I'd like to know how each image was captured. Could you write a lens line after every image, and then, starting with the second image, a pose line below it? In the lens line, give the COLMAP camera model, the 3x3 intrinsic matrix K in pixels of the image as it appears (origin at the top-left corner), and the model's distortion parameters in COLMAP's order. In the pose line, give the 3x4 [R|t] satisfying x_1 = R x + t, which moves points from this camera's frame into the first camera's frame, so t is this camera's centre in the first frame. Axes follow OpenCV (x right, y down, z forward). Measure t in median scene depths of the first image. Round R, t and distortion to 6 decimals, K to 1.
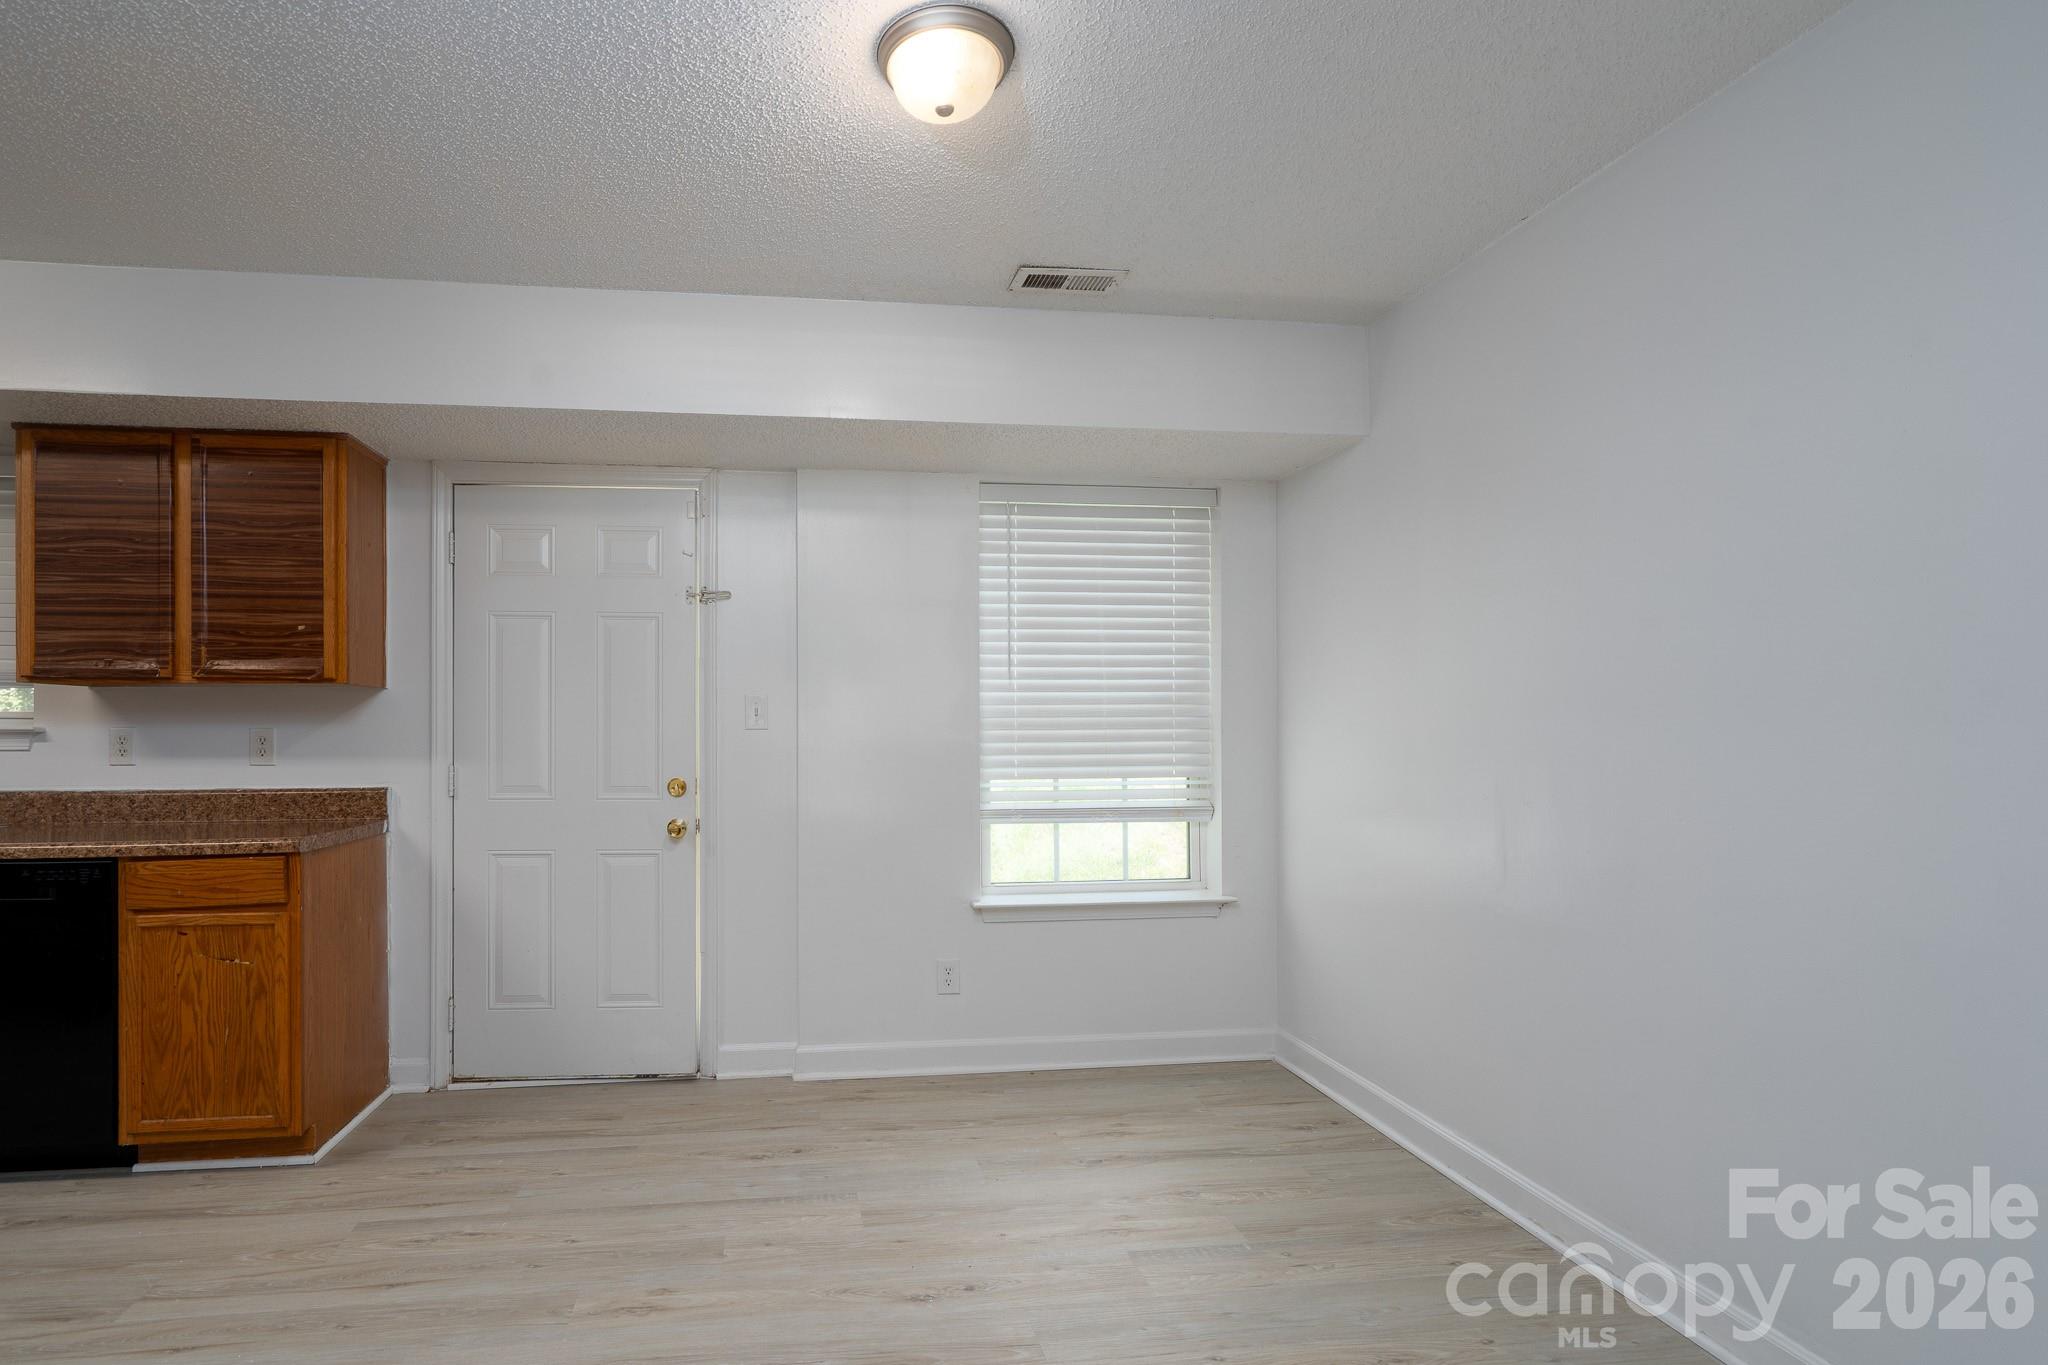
lens RADIAL K [[978.4, 0, 882.1], [0, 978.4, 733.3], [0, 0, 1]] dist [-0.013738, 0.000078]
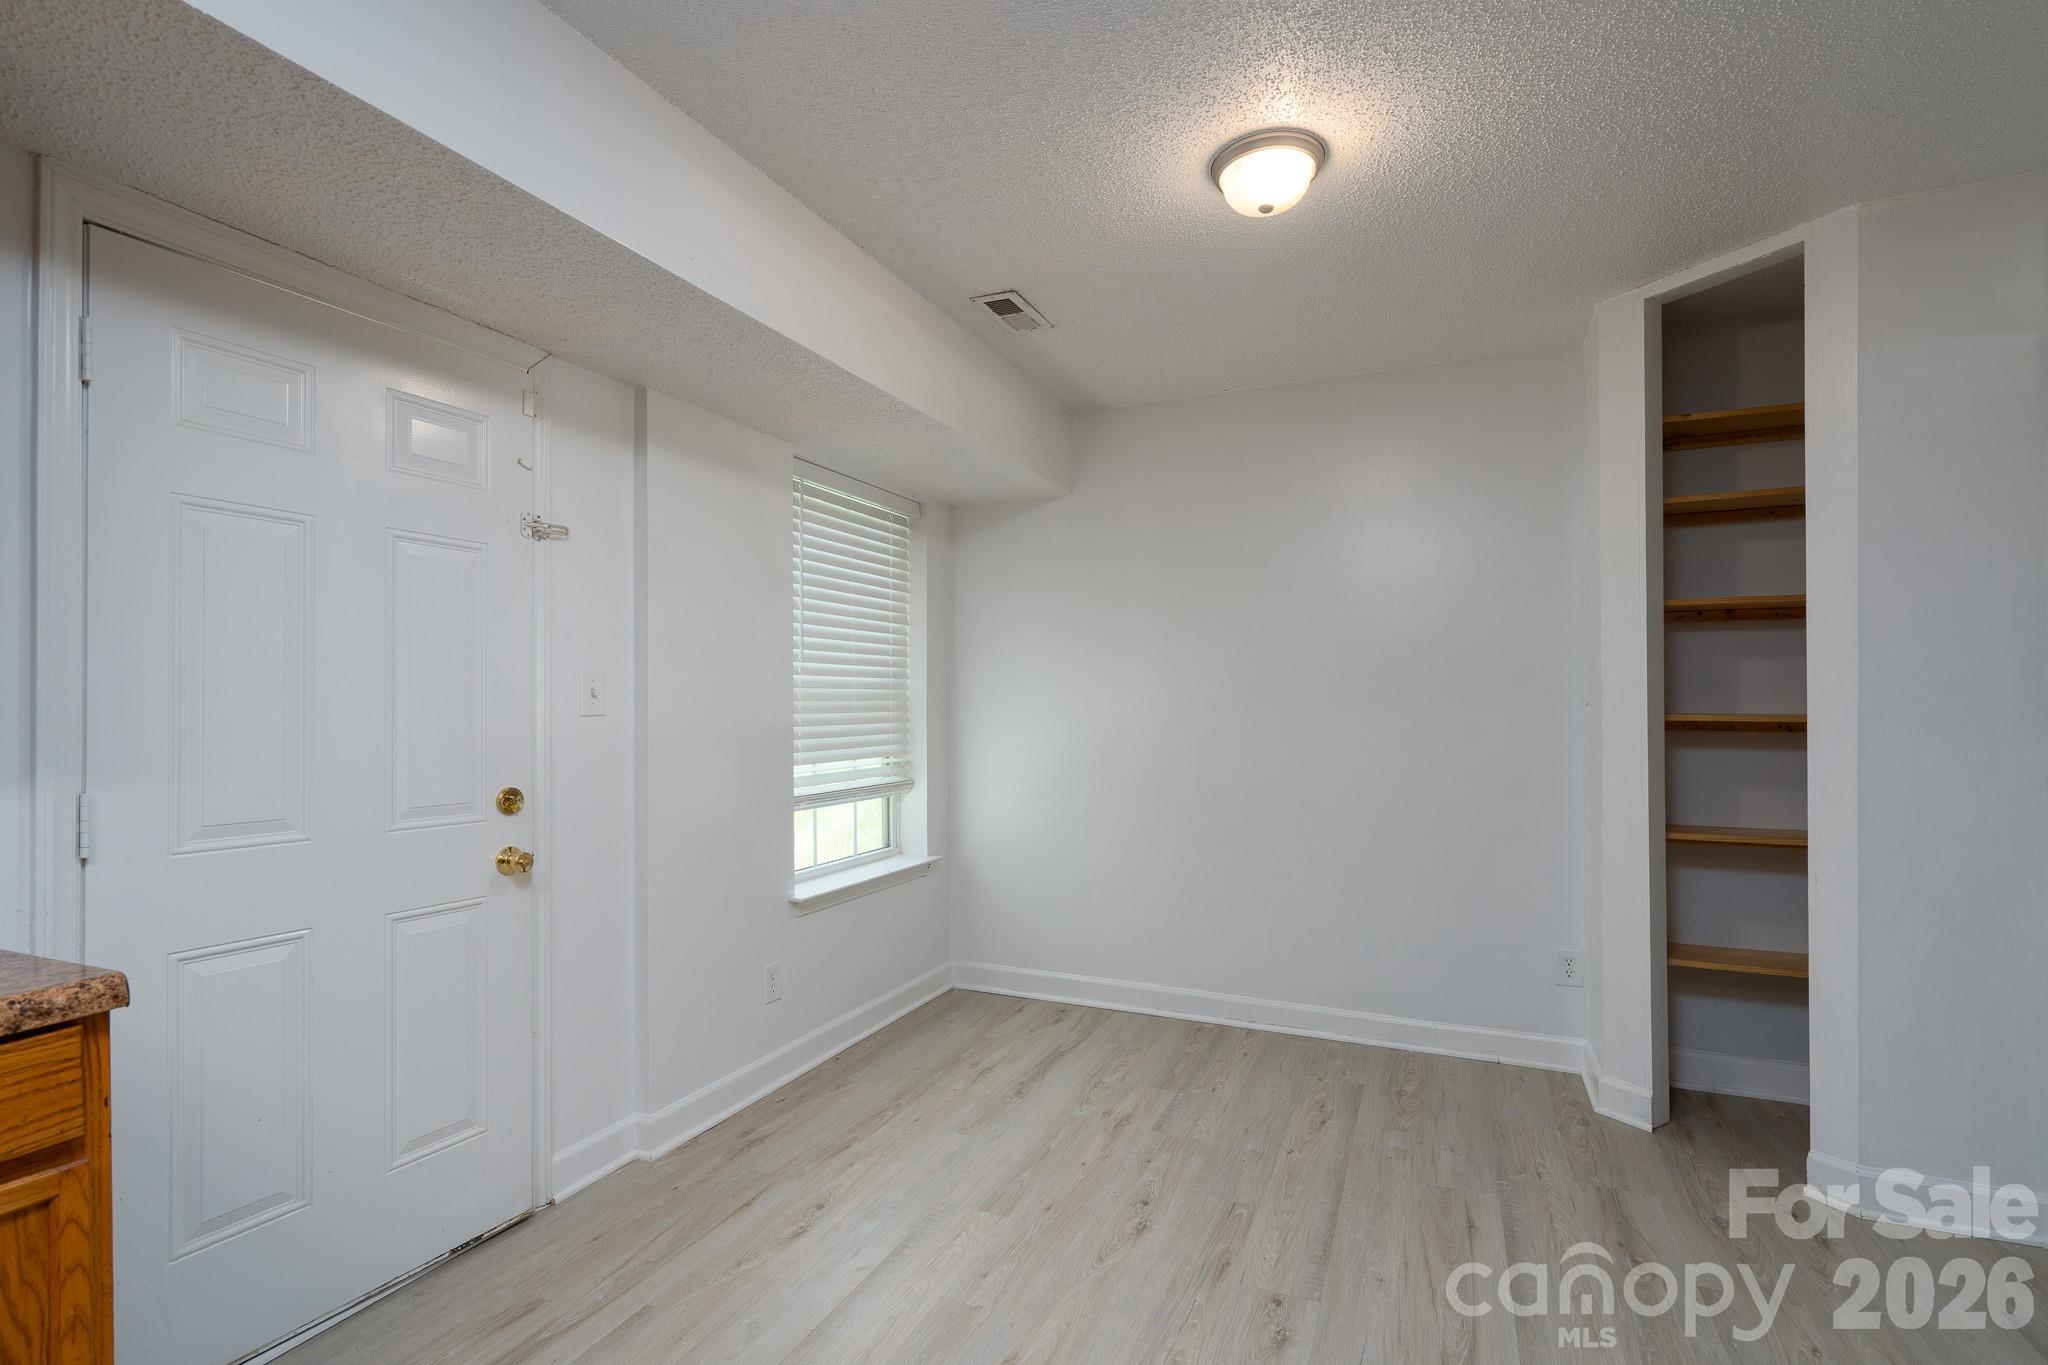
lens RADIAL K [[951.8, 0, 1016.1], [0, 951.8, 706.5], [0, 0, 1]] dist [-0.002116, 0.000049]
pose [[0.513850, -0.000258, 0.857880, -0.590952], [0.009227, 0.999944, -0.005225, -0.003924], [-0.857830, 0.010600, 0.513823, 0.345490]]
